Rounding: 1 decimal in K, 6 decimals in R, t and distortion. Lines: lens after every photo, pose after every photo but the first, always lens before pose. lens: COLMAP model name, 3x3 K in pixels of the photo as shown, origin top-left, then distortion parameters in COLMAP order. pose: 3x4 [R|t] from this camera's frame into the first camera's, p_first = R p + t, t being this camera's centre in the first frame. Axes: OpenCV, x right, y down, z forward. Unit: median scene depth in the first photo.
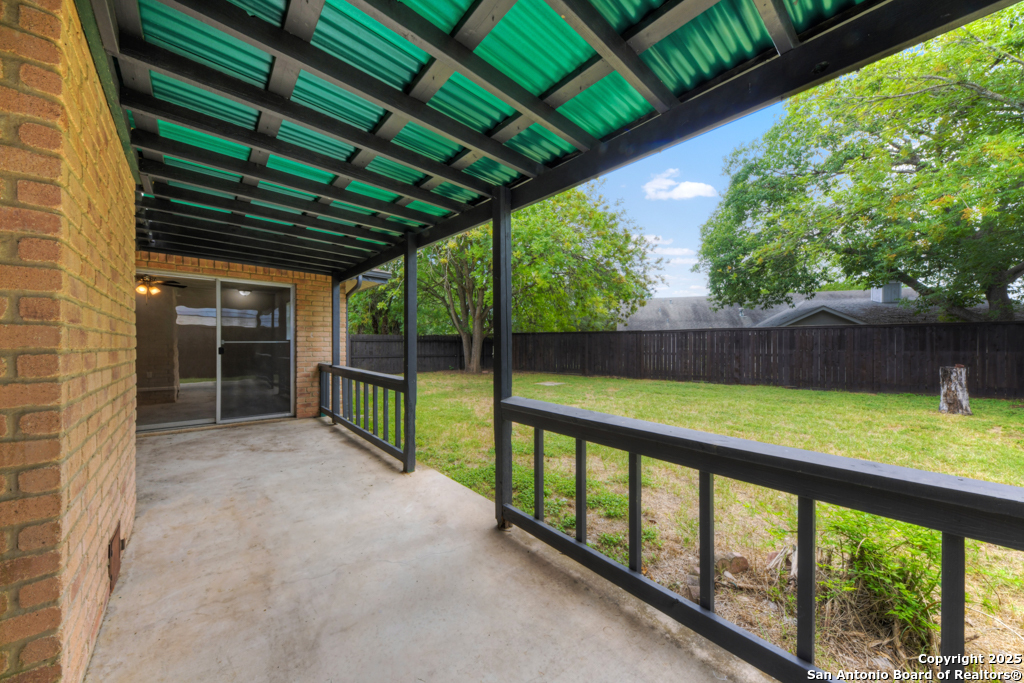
lens RADIAL K [[353.6, 0, 507.1], [0, 353.6, 342.7], [0, 0, 1]] dist [0.012613, -0.007996]
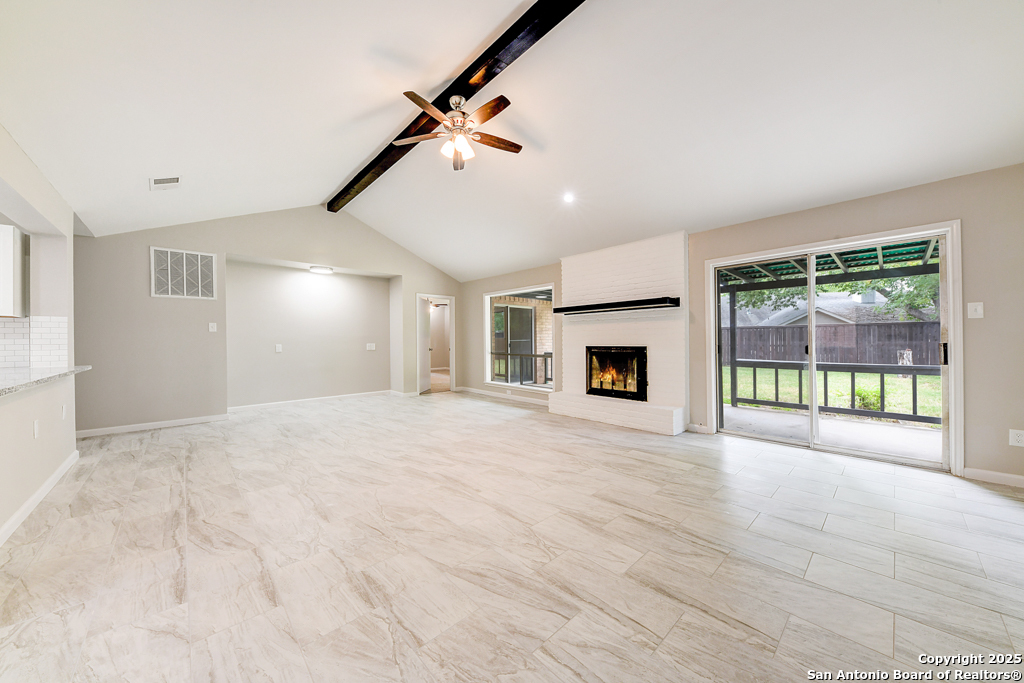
lens RADIAL K [[349.2, 0, 514.5], [0, 349.2, 339.2], [0, 0, 1]] dist [0.016284, -0.008644]
pose [[0.999251, -0.010643, 0.037209, -0.450816], [0.010497, 0.999936, 0.004101, -0.007808], [-0.037251, -0.003707, 0.999299, -0.412473]]
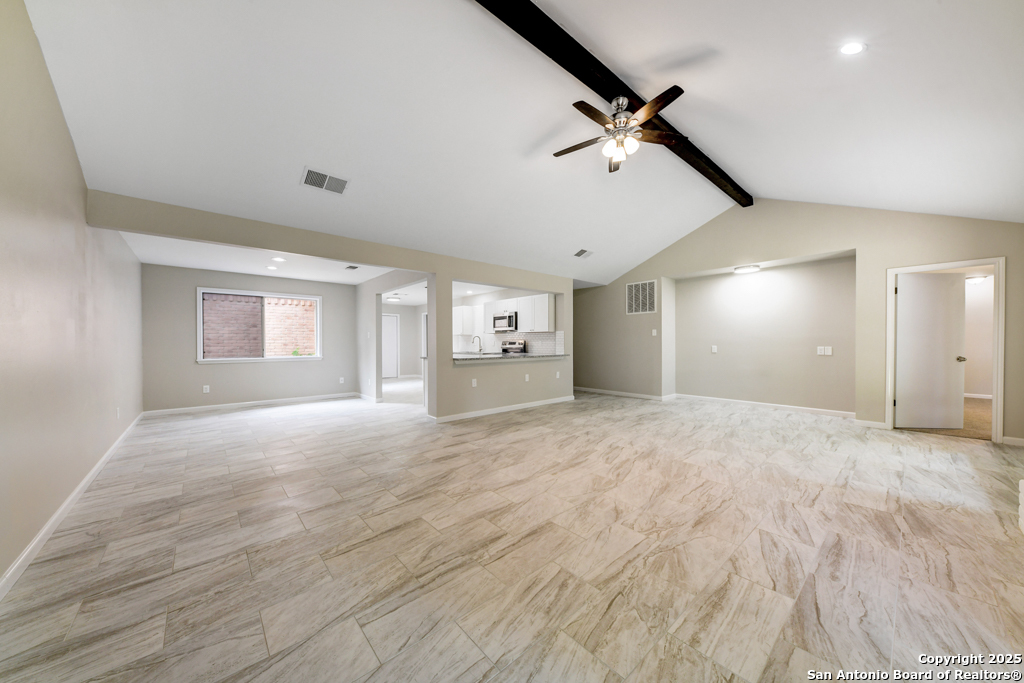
lens RADIAL K [[353.6, 0, 507.1], [0, 353.6, 342.7], [0, 0, 1]] dist [0.012613, -0.007996]
pose [[-0.002475, -0.004389, -0.999987, -0.238931], [0.006026, 0.999972, -0.004404, -0.006275], [0.999979, -0.006037, -0.002449, -0.247706]]
